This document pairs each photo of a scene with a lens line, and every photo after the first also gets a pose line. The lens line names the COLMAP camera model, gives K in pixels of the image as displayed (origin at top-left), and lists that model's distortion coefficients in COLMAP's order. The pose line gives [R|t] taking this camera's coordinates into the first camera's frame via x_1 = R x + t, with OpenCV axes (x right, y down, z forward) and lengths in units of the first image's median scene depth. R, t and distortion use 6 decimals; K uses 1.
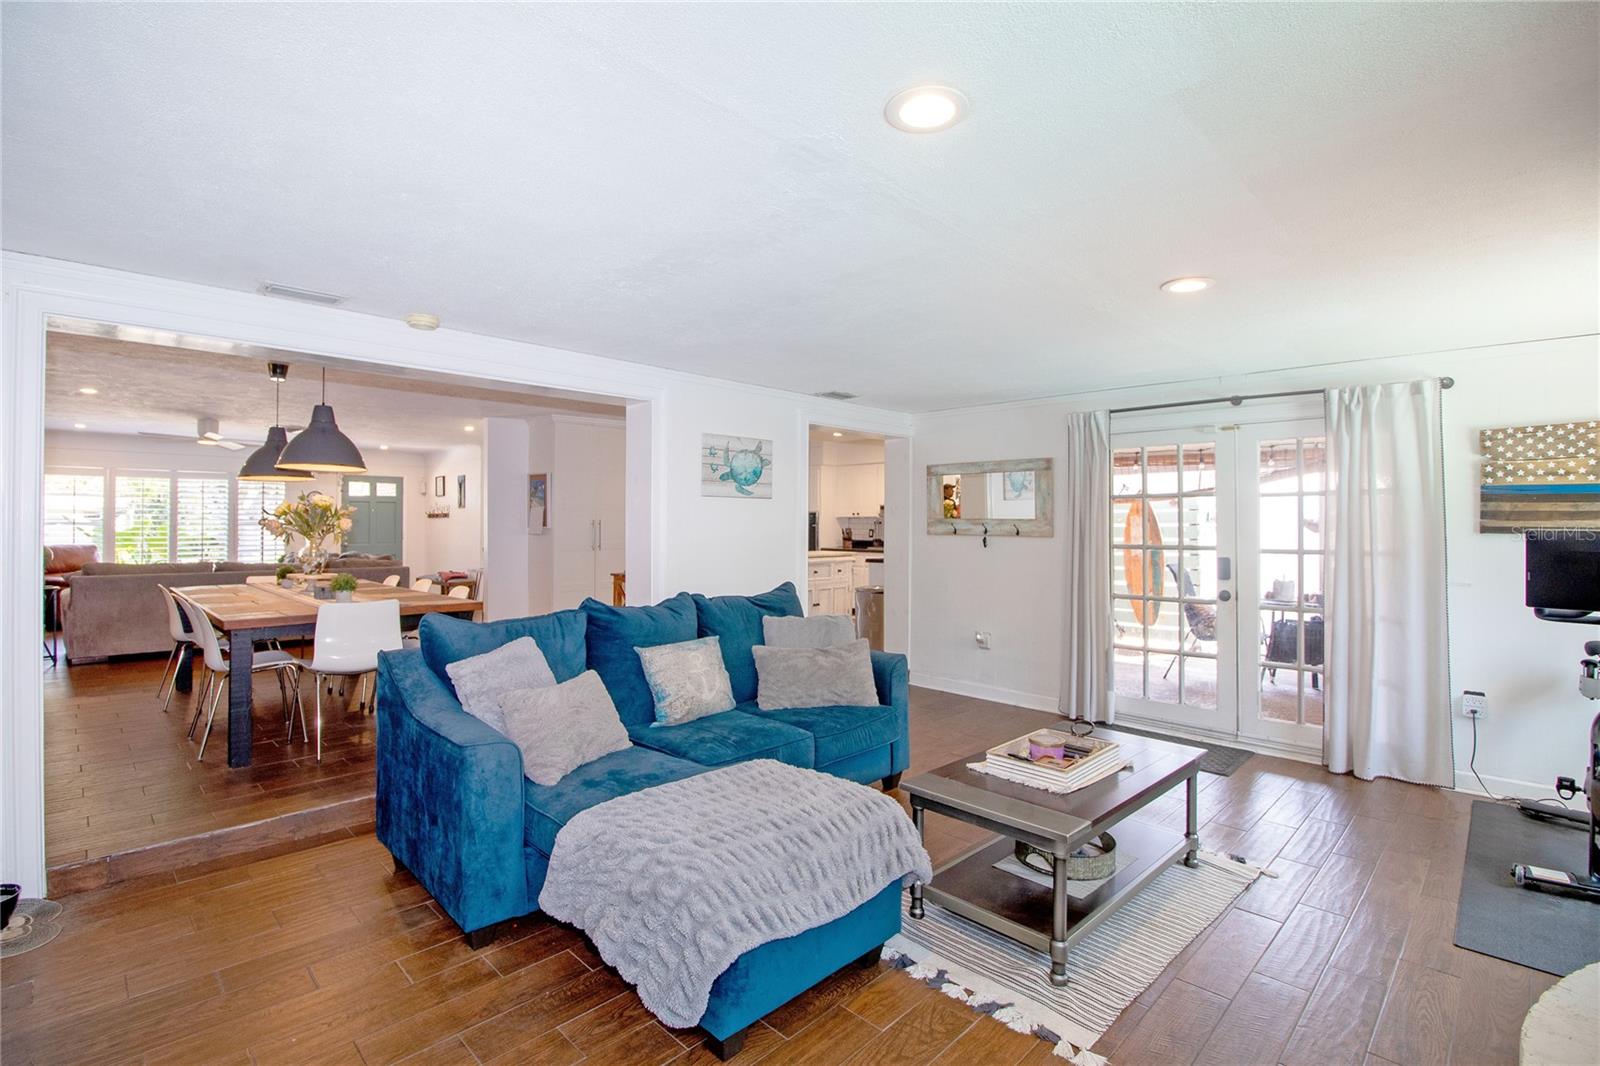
lens RADIAL K [[735.0, 0, 785.1], [0, 735.0, 516.7], [0, 0, 1]] dist [0.002510, -0.015456]
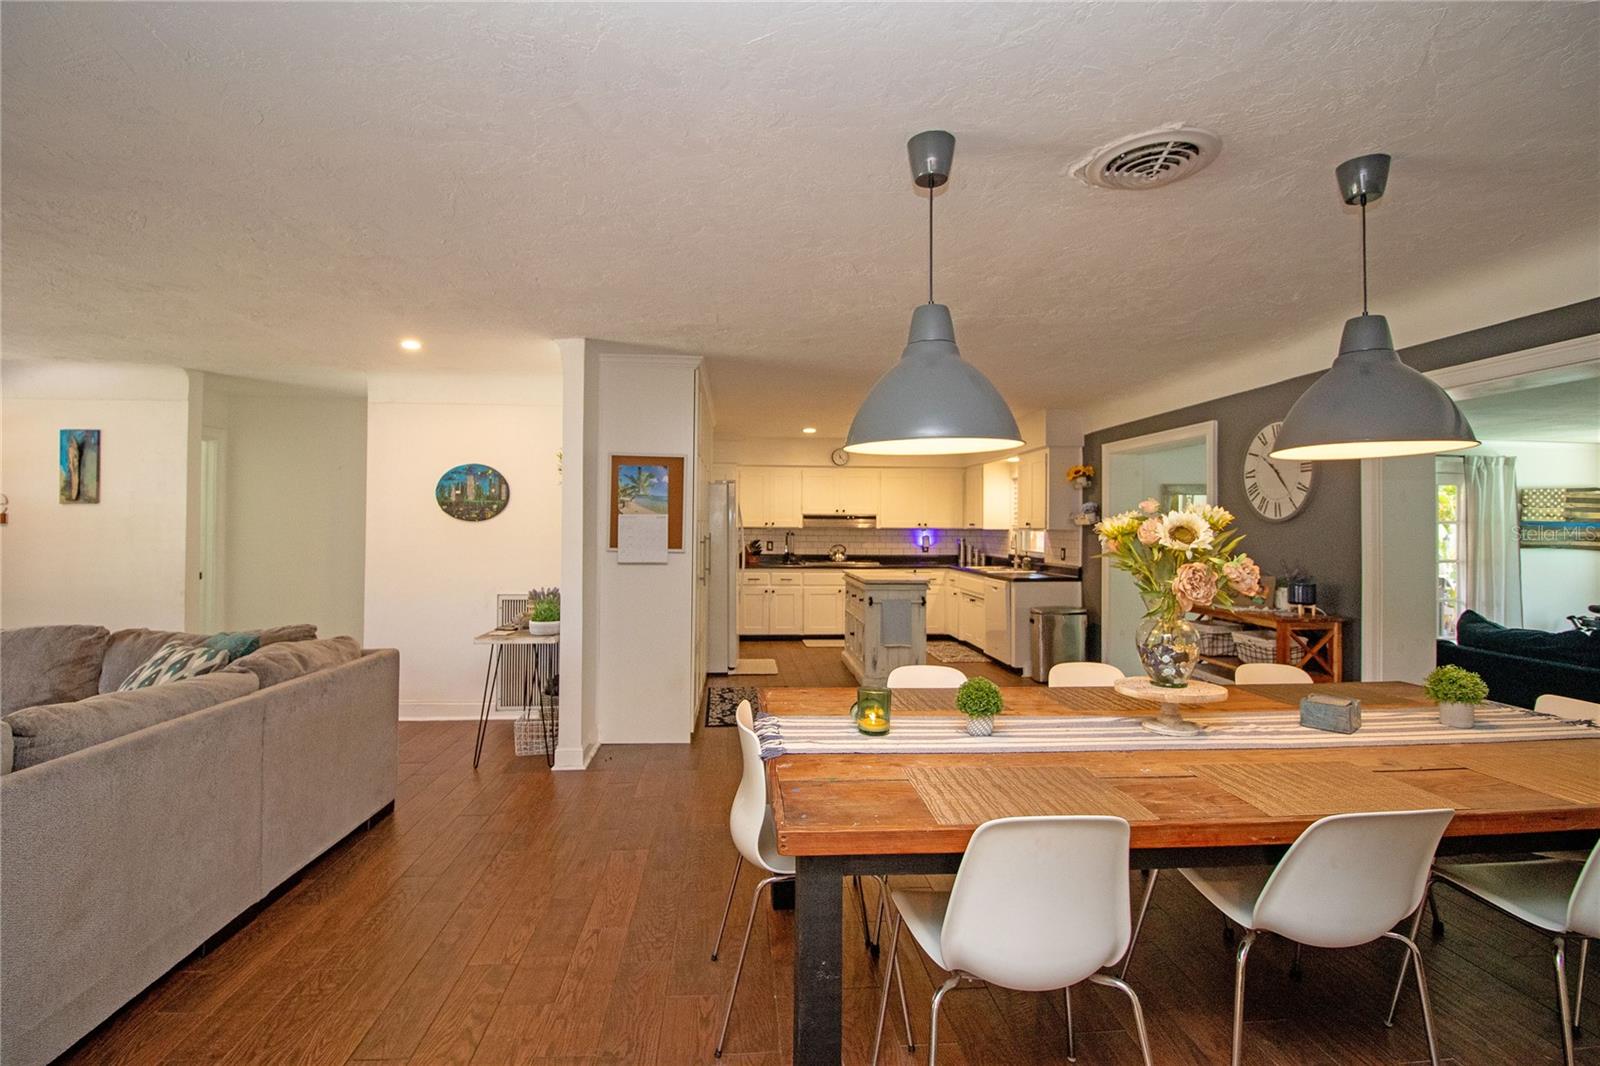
lens RADIAL K [[735.0, 0, 785.1], [0, 735.0, 516.7], [0, 0, 1]] dist [0.002510, -0.015456]
pose [[0.650653, 0.010612, 0.759301, -0.940838], [-0.011932, 0.999922, -0.003750, -0.015789], [-0.759282, -0.006620, 0.650729, 0.757929]]
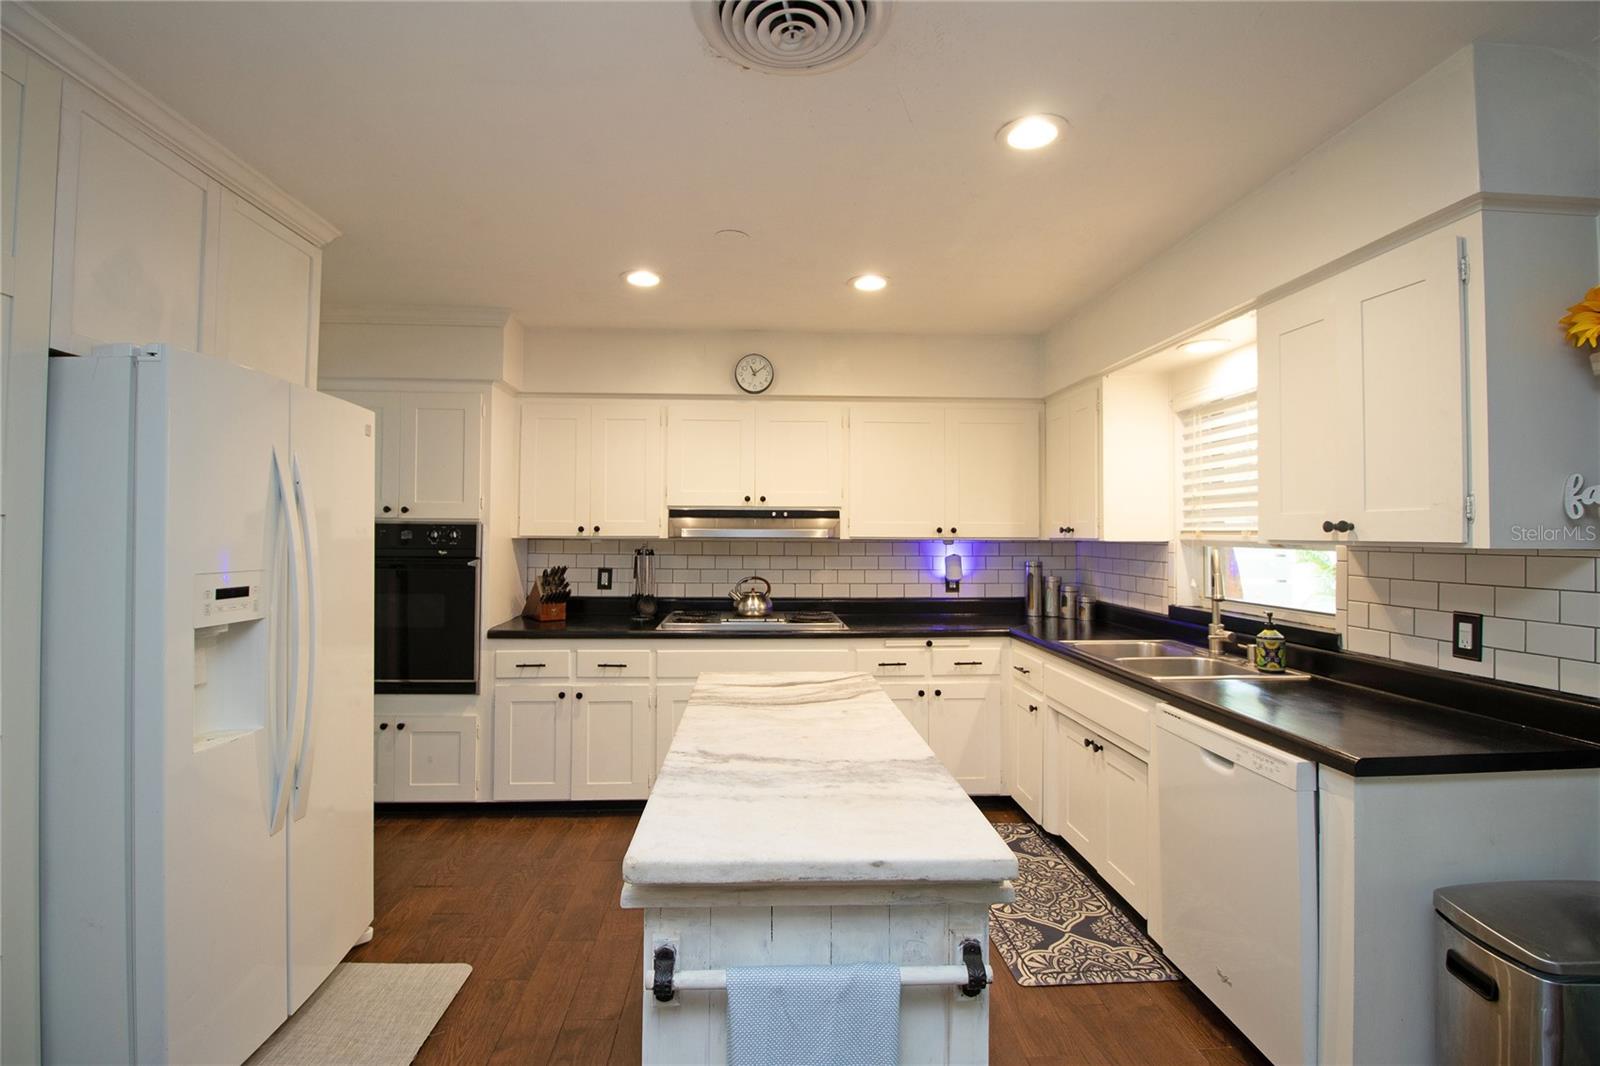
lens RADIAL K [[735.0, 0, 785.1], [0, 735.0, 516.7], [0, 0, 1]] dist [0.002510, -0.015456]
pose [[0.666864, 0.015922, 0.745009, -0.195223], [-0.009573, 0.999872, -0.012800, -0.010979], [-0.745118, 0.001404, 0.666931, 1.195745]]
